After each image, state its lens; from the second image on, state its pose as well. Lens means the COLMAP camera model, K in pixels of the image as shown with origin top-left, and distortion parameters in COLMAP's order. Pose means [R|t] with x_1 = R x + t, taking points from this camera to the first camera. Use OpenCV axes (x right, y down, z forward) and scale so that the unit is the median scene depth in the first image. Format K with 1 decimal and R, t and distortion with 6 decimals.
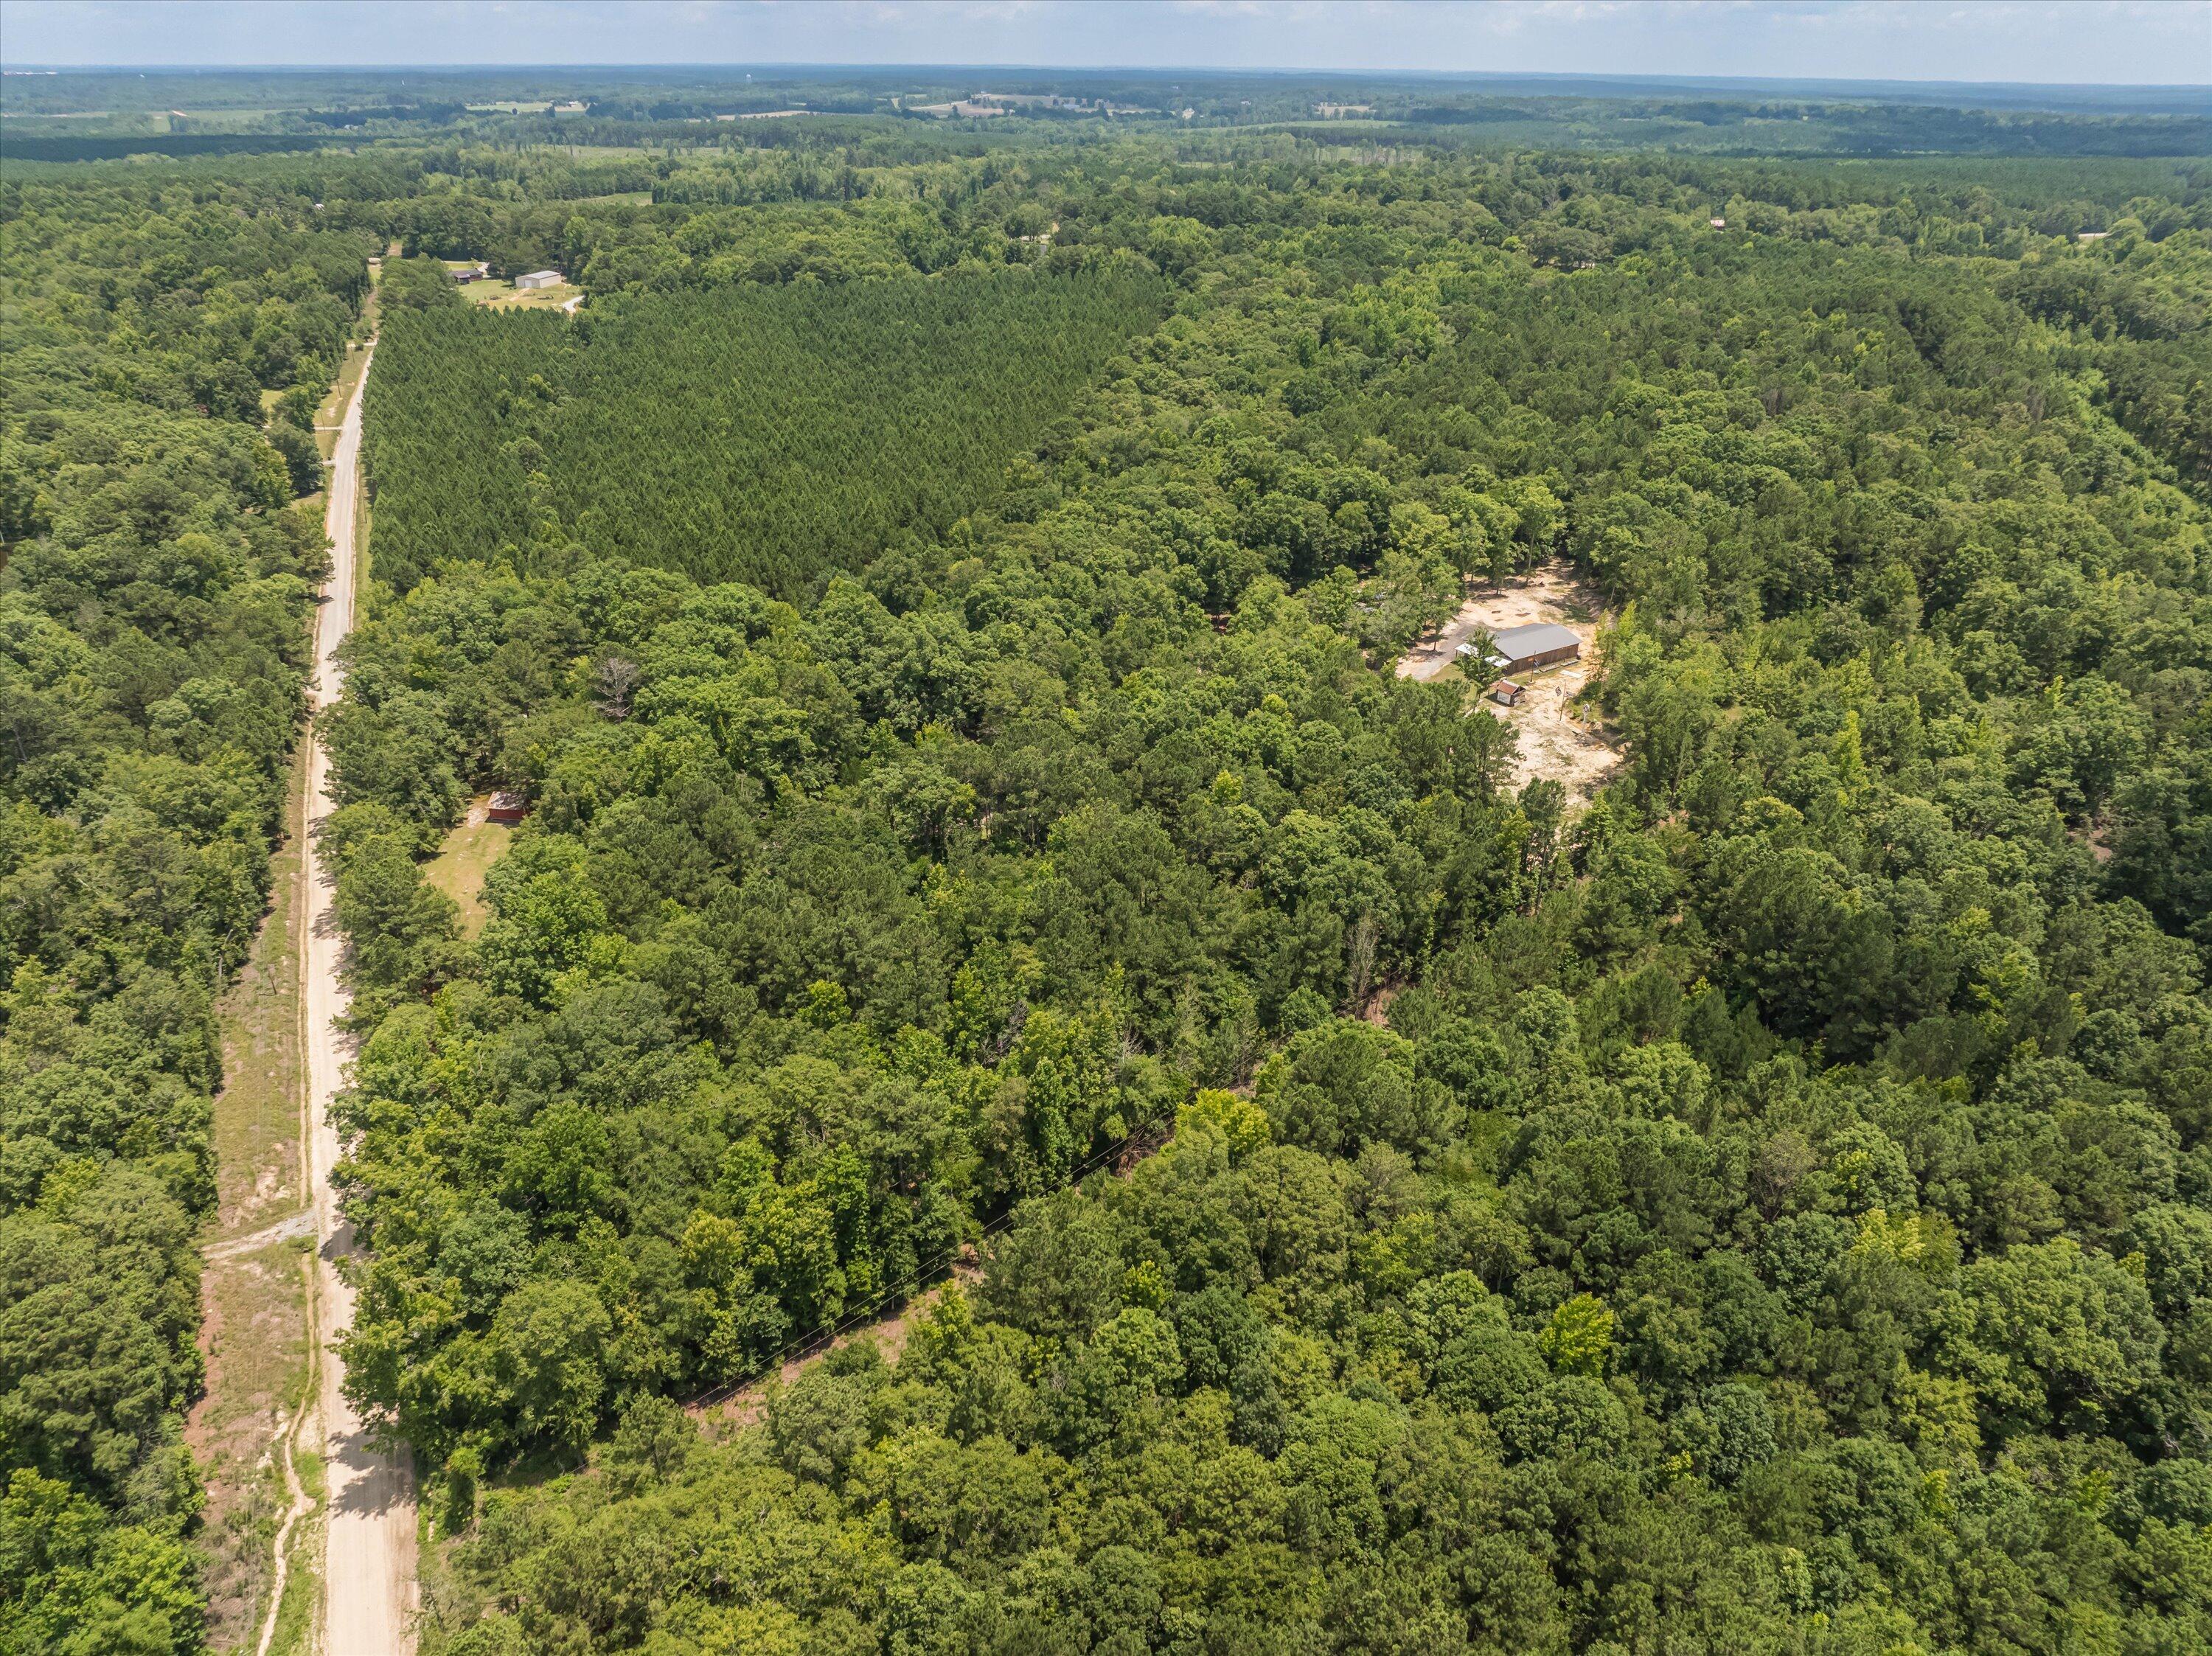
lens RADIAL K [[1558.4, 0, 1110.2], [0, 1558.4, 832.2], [0, 0, 1]] dist [-0.050555, 0.024751]
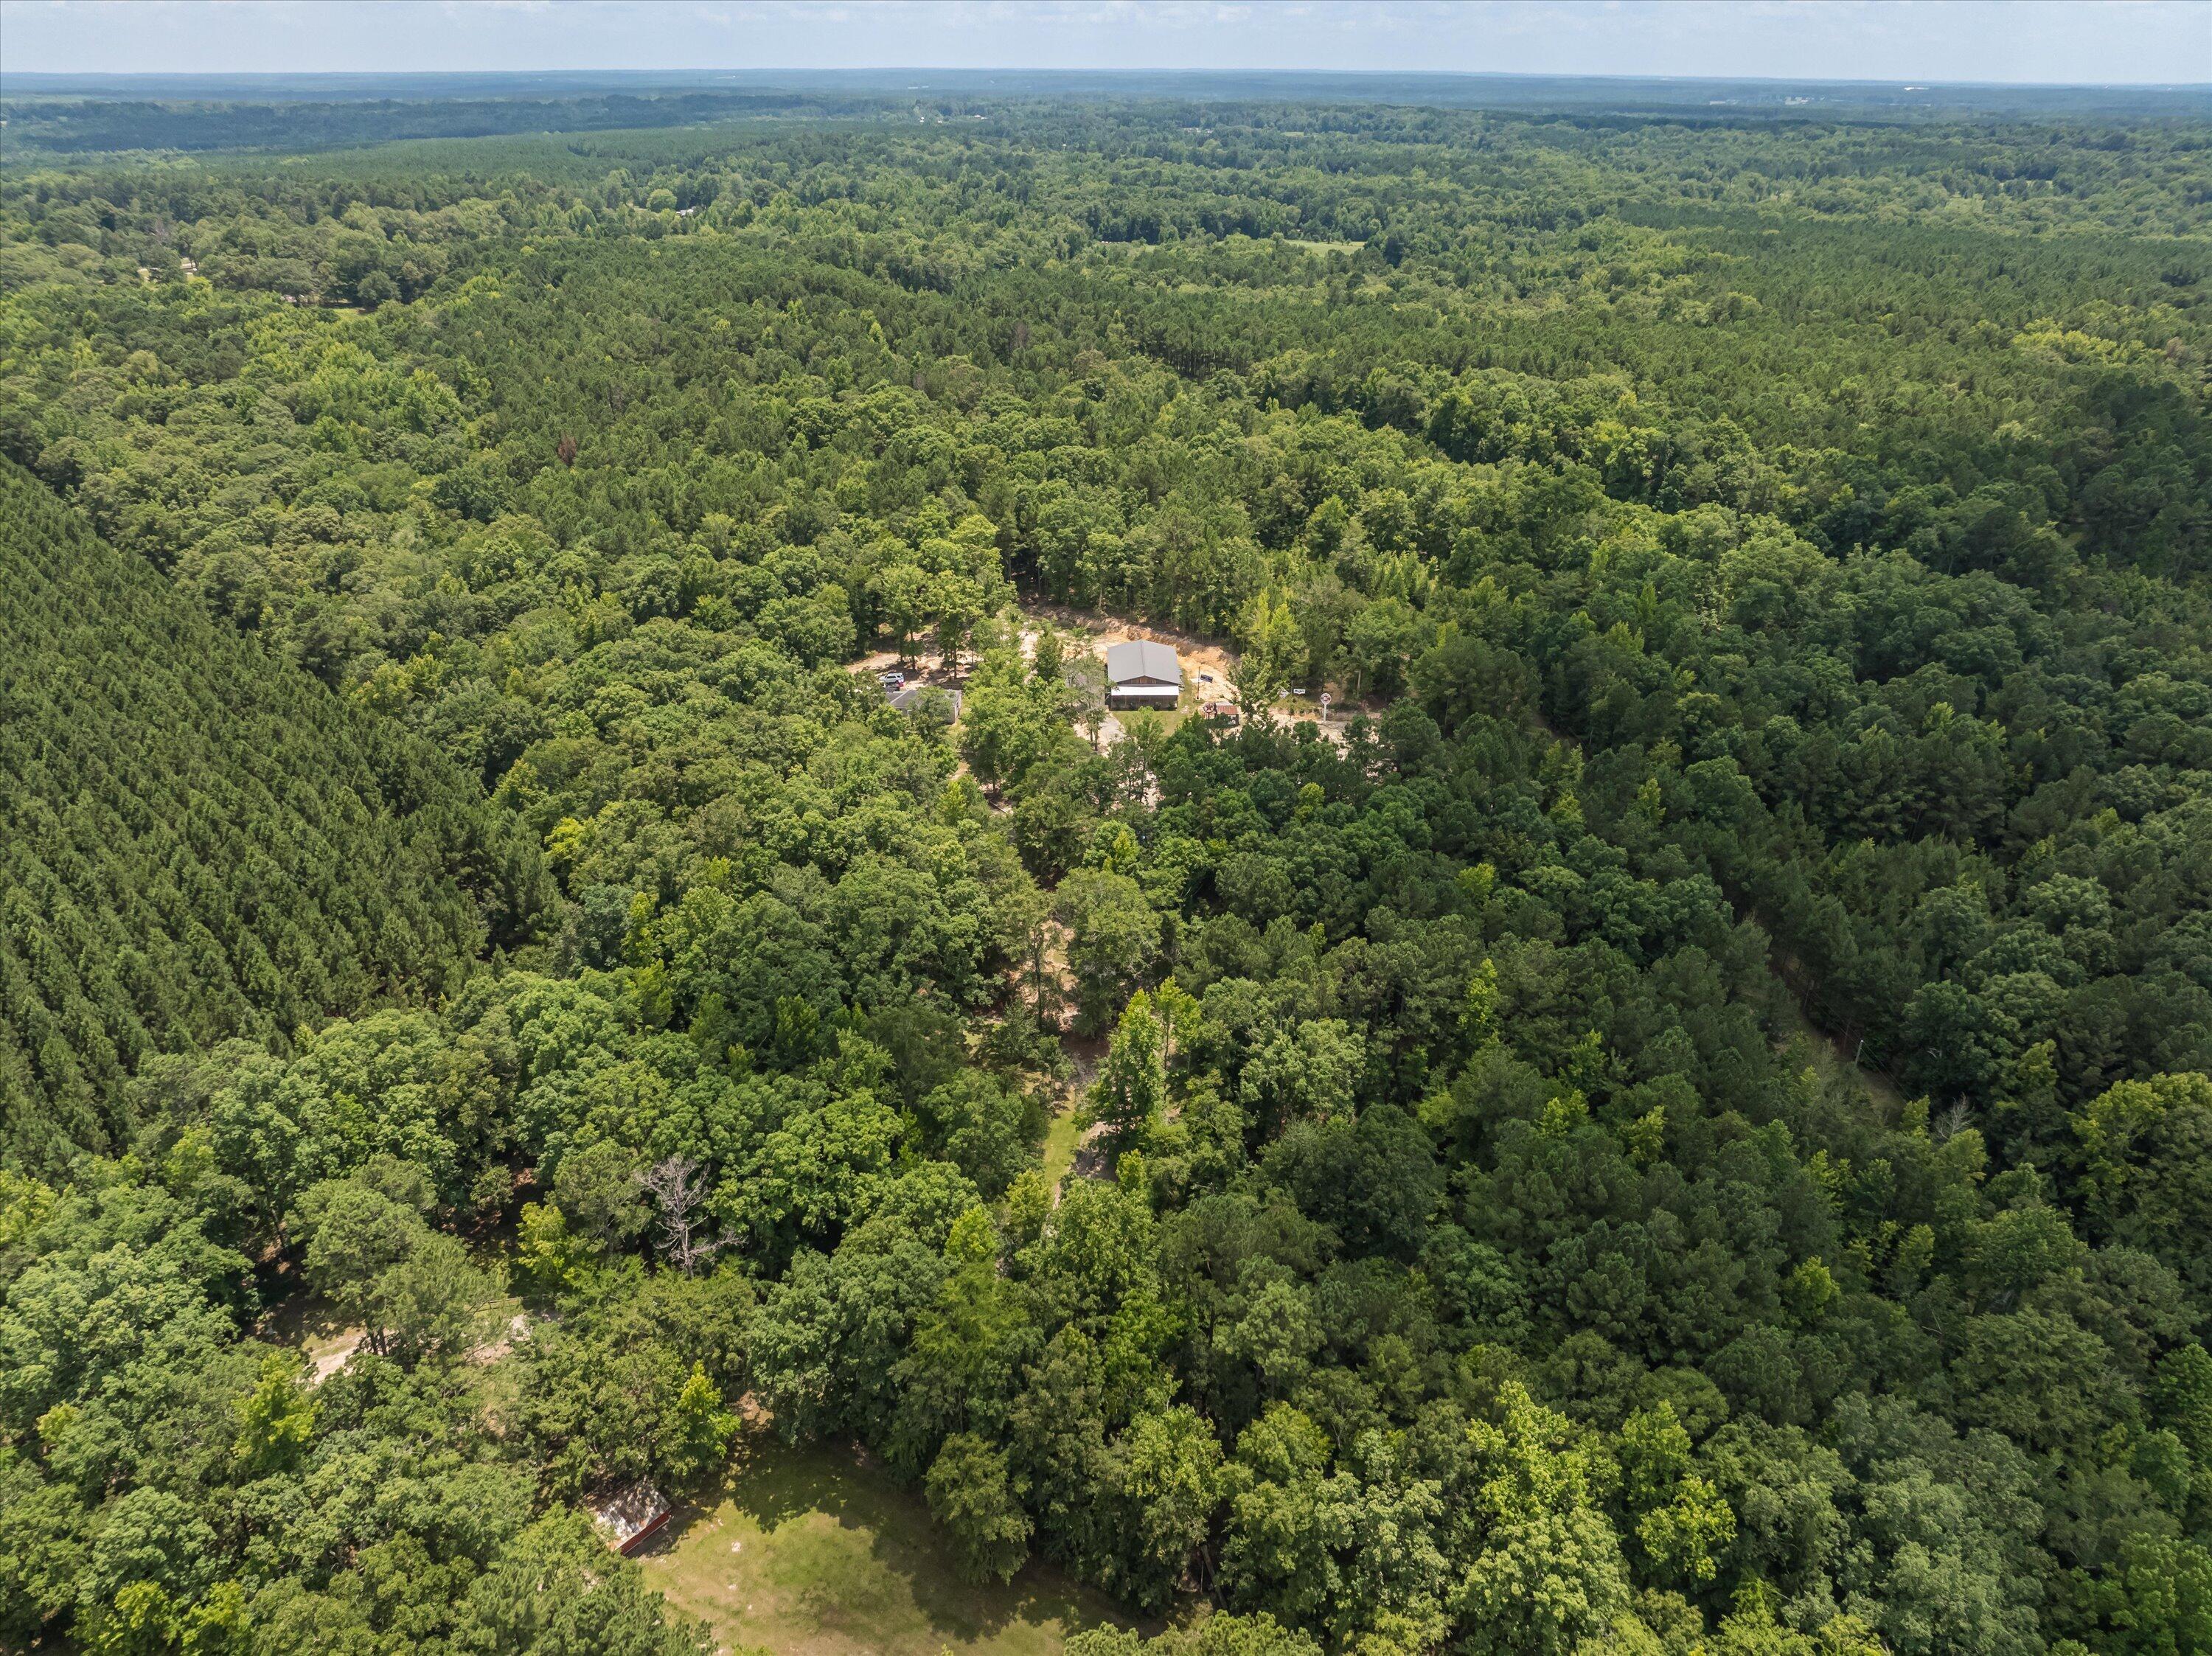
lens RADIAL K [[1558.4, 0, 1110.2], [0, 1558.4, 832.2], [0, 0, 1]] dist [-0.050555, 0.024751]
pose [[0.540029, -0.383397, 0.749250, -0.534967], [0.379554, 0.905495, 0.189782, -0.232869], [-0.751204, 0.181893, 0.634513, 0.453983]]
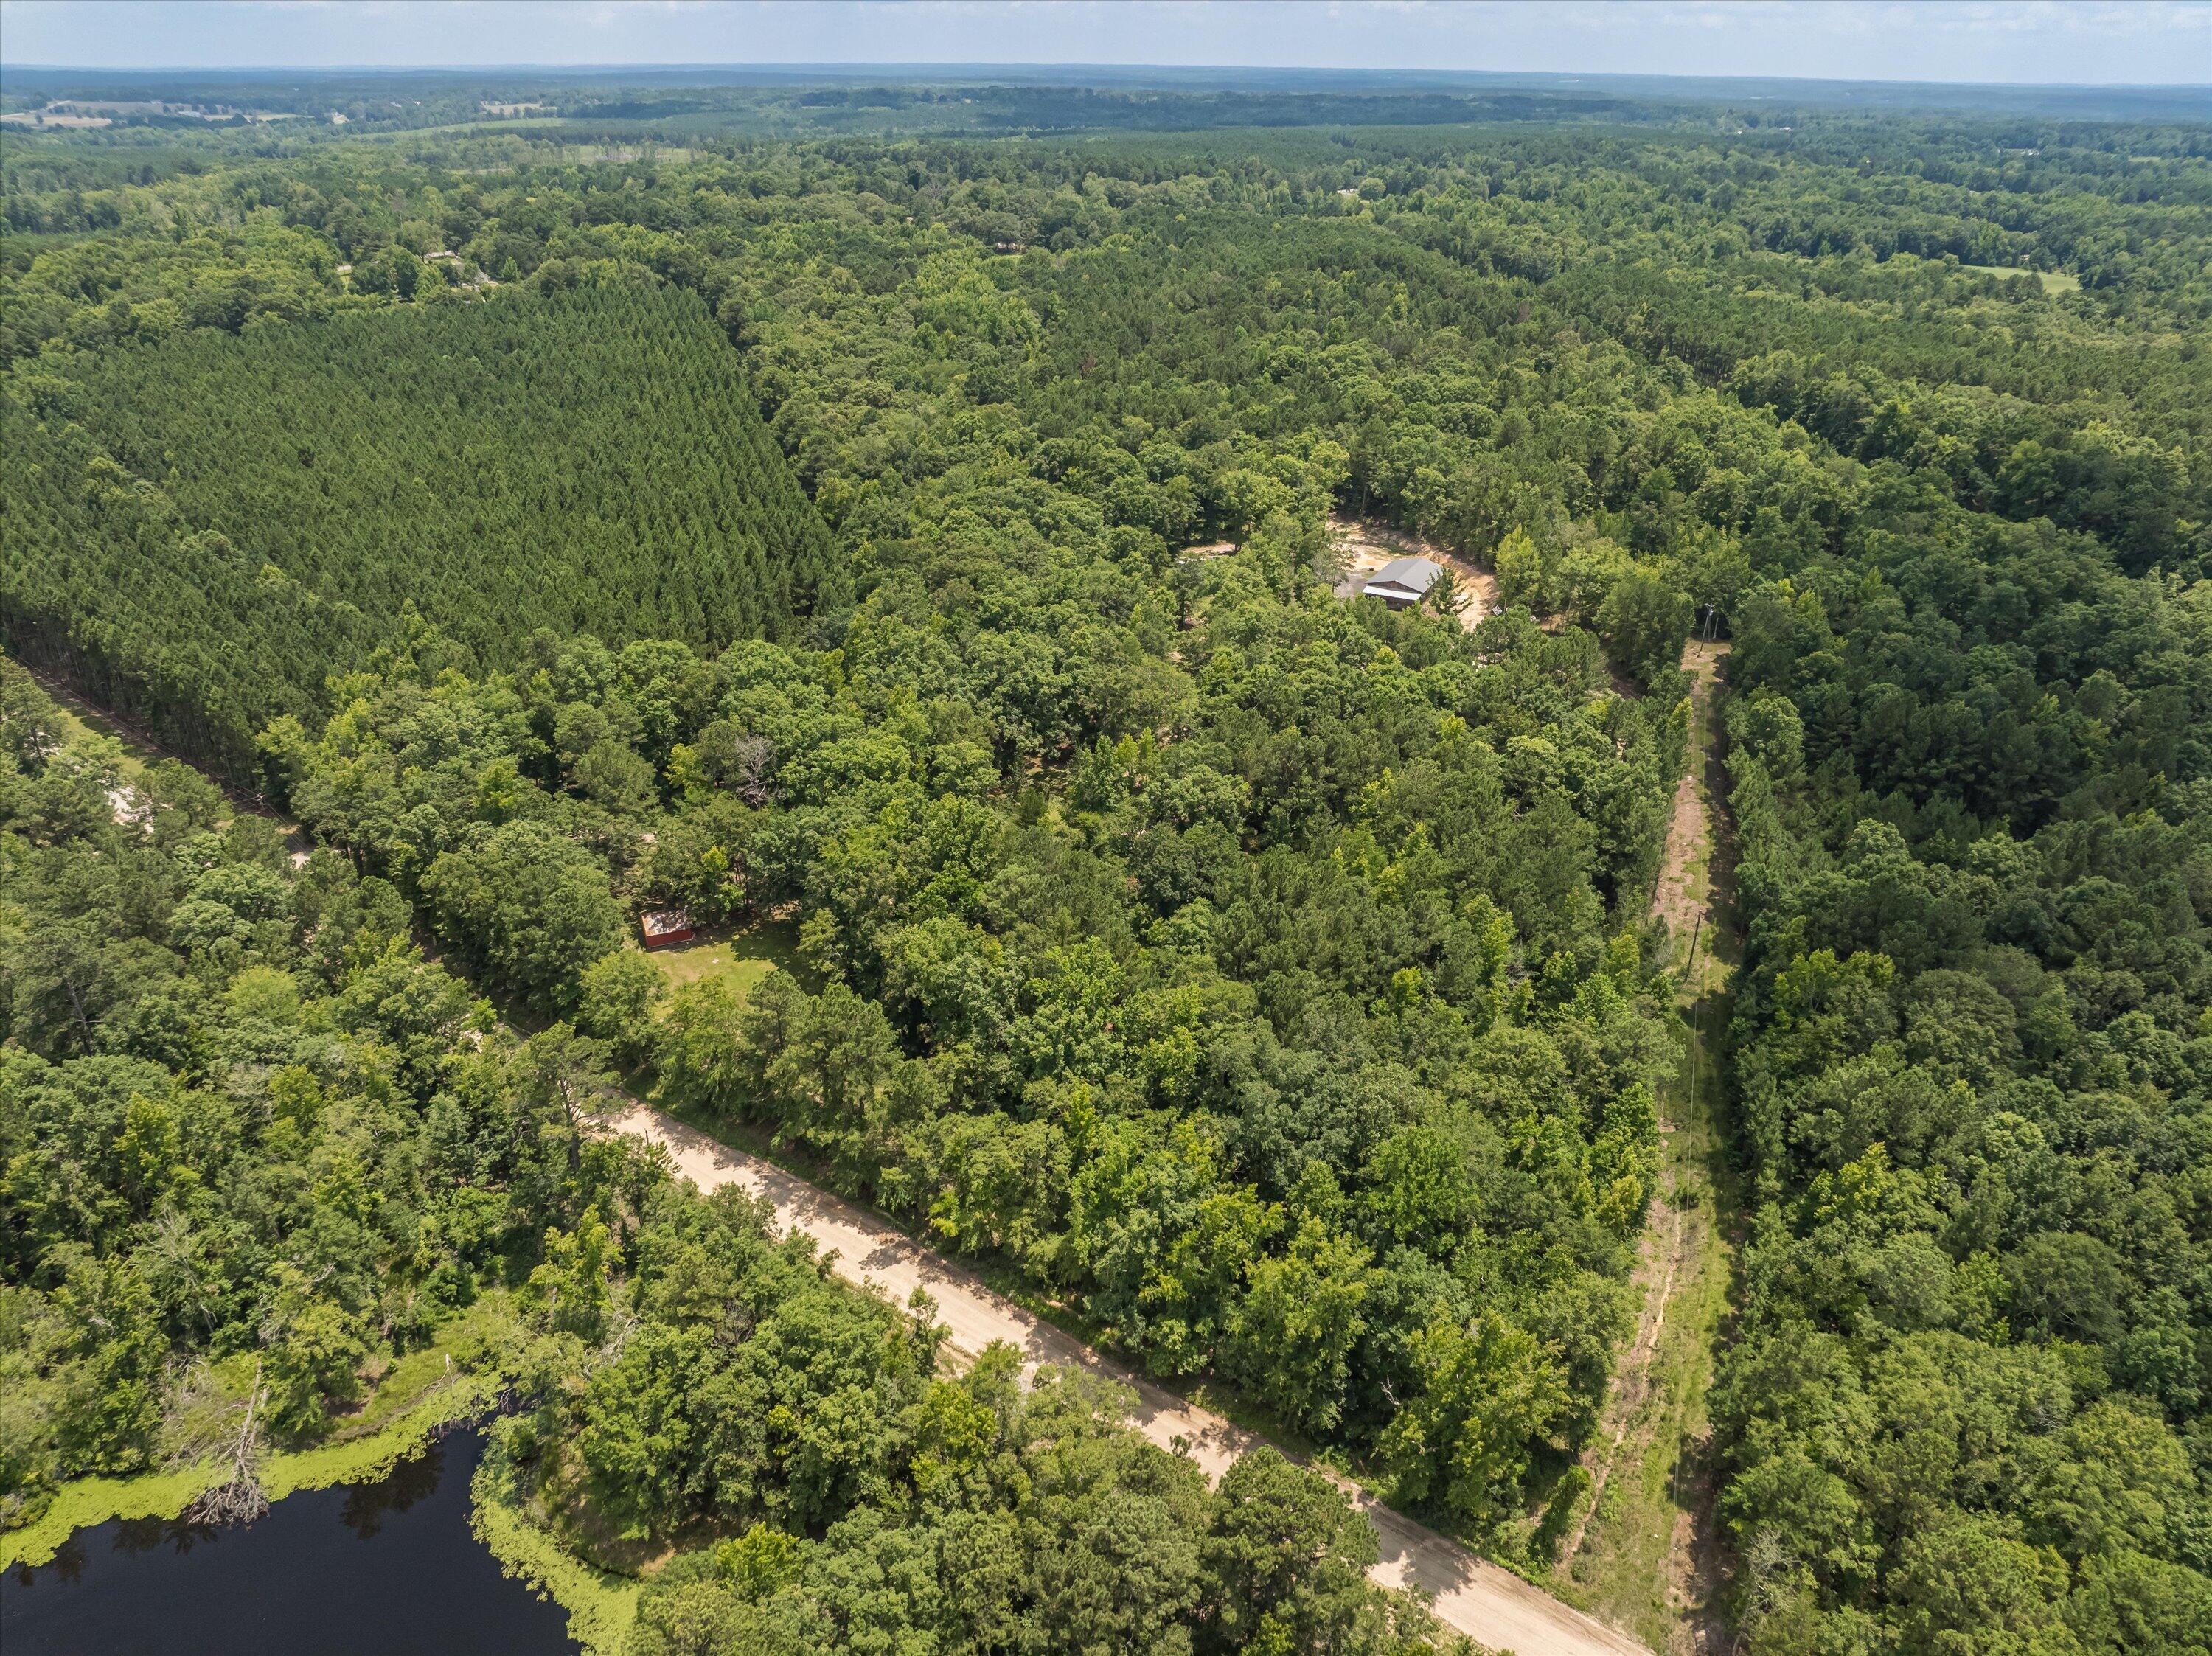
lens RADIAL K [[1558.4, 0, 1110.2], [0, 1558.4, 832.2], [0, 0, 1]] dist [-0.050555, 0.024751]
pose [[0.873215, -0.220642, 0.434525, -0.478304], [0.218744, 0.974225, 0.055106, -0.054652], [-0.435484, 0.046930, 0.898972, 0.102537]]
